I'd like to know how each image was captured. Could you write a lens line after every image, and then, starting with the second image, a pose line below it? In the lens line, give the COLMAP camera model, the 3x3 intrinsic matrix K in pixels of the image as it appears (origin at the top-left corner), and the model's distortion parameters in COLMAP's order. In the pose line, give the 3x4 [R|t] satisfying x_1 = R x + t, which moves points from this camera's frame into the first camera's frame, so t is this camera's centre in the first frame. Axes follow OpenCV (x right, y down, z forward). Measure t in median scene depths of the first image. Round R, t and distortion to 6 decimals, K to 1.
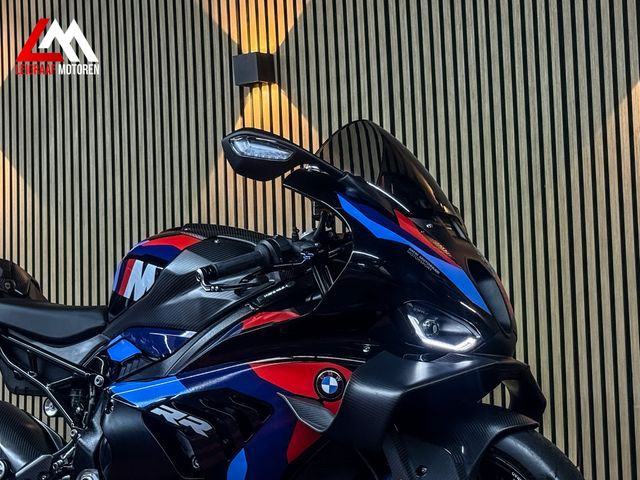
lens RADIAL K [[1376.6, 0, 320.1], [0, 1376.6, 244.5], [0, 0, 1]] dist [0.137959, 0.000000]
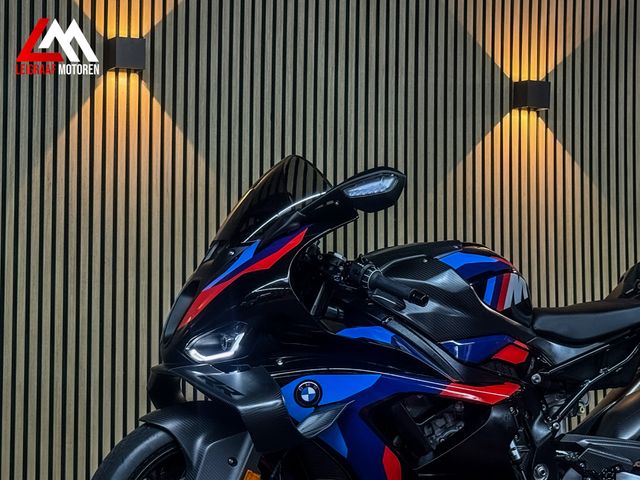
lens RADIAL K [[1376.6, 0, 318.5], [0, 1376.6, 233.2], [0, 0, 1]] dist [0.137959, 0.000000]
pose [[0.507771, 0.102678, 0.855352, -1.153228], [-0.089612, 0.993781, -0.066098, 0.070146], [-0.856819, -0.043087, 0.513814, 0.565111]]
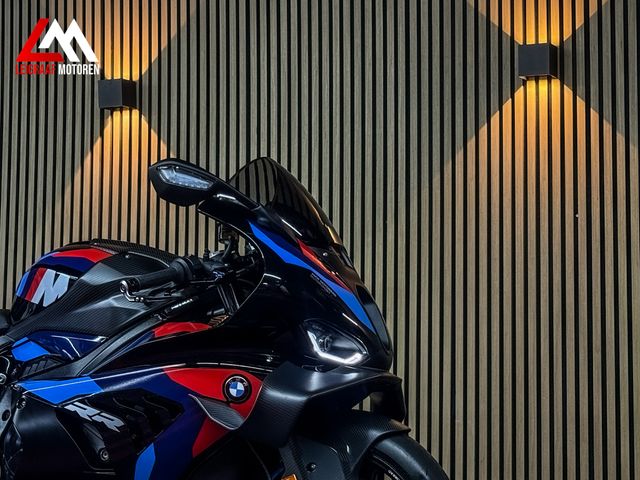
lens RADIAL K [[1376.6, 0, 318.9], [0, 1376.6, 241.9], [0, 0, 1]] dist [0.137959, 0.000000]
pose [[0.982128, 0.059659, 0.178511, -0.115034], [-0.056812, 0.998164, -0.021021, 0.000487], [-0.179437, 0.010504, 0.983713, -0.112209]]
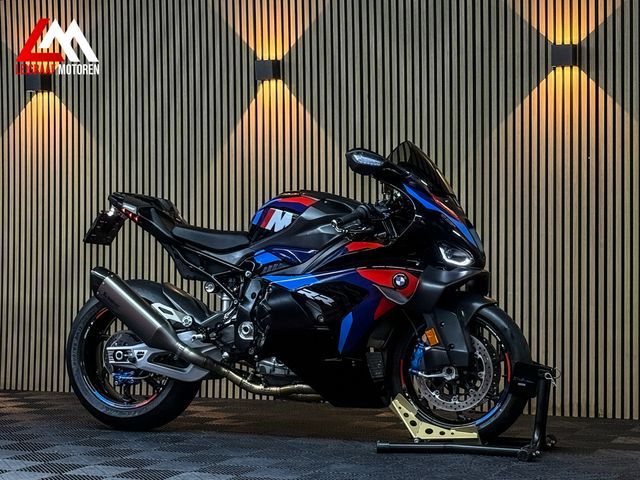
lens RADIAL K [[1376.6, 0, 315.9], [0, 1376.6, 236.9], [0, 0, 1]] dist [0.137959, 0.000000]
pose [[0.980732, 0.028695, 0.193238, -0.418721], [-0.044607, 0.995916, 0.078500, -0.094533], [-0.190196, -0.085608, 0.978007, -0.769728]]
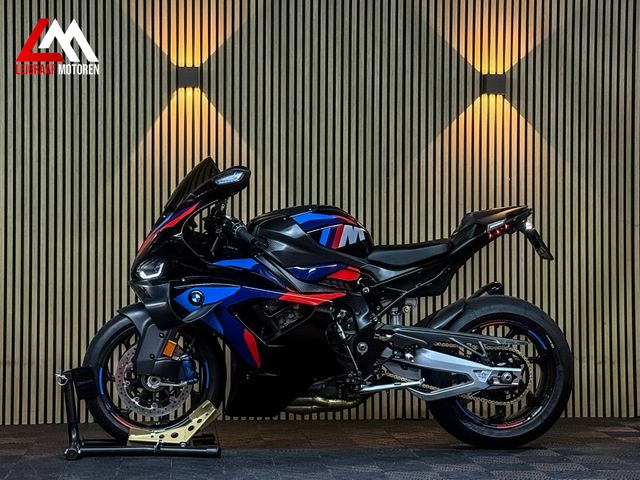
lens RADIAL K [[1376.6, 0, 321.7], [0, 1376.6, 235.0], [0, 0, 1]] dist [0.137959, 0.000000]
pose [[0.760478, 0.039272, 0.648175, -1.302079], [-0.081916, 0.995997, 0.035762, -0.033488], [-0.644176, -0.080292, 0.760651, -0.336244]]
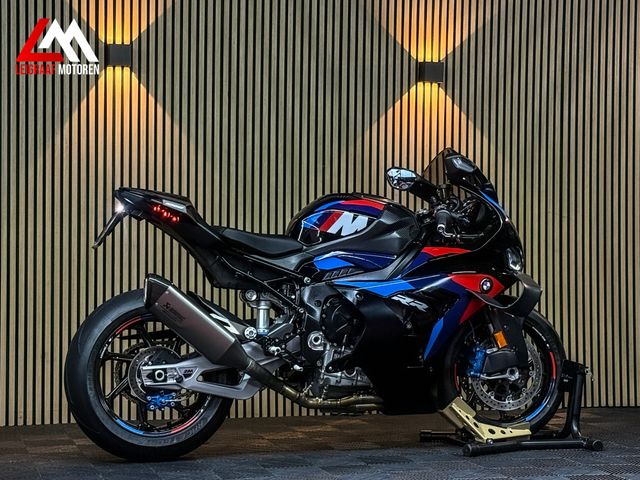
lens RADIAL K [[1376.6, 0, 328.8], [0, 1376.6, 239.3], [0, 0, 1]] dist [0.137959, 0.000000]
pose [[0.631686, 0.038521, 0.774267, -1.435945], [-0.092111, 0.995419, 0.025625, 0.002859], [-0.769733, -0.087505, 0.632340, -0.081949]]
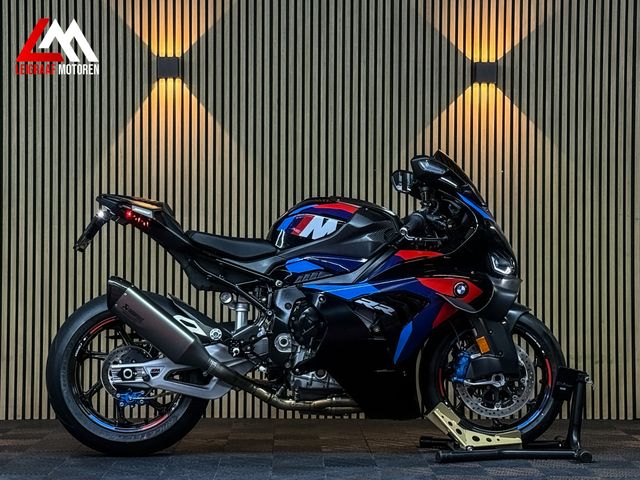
lens RADIAL K [[1376.6, 0, 322.0], [0, 1376.6, 240.7], [0, 0, 1]] dist [0.137959, 0.000000]
pose [[0.807481, 0.037899, 0.588675, -1.115149], [-0.079863, 0.995770, 0.045440, -0.036017], [-0.584463, -0.083705, 0.807092, -0.405457]]
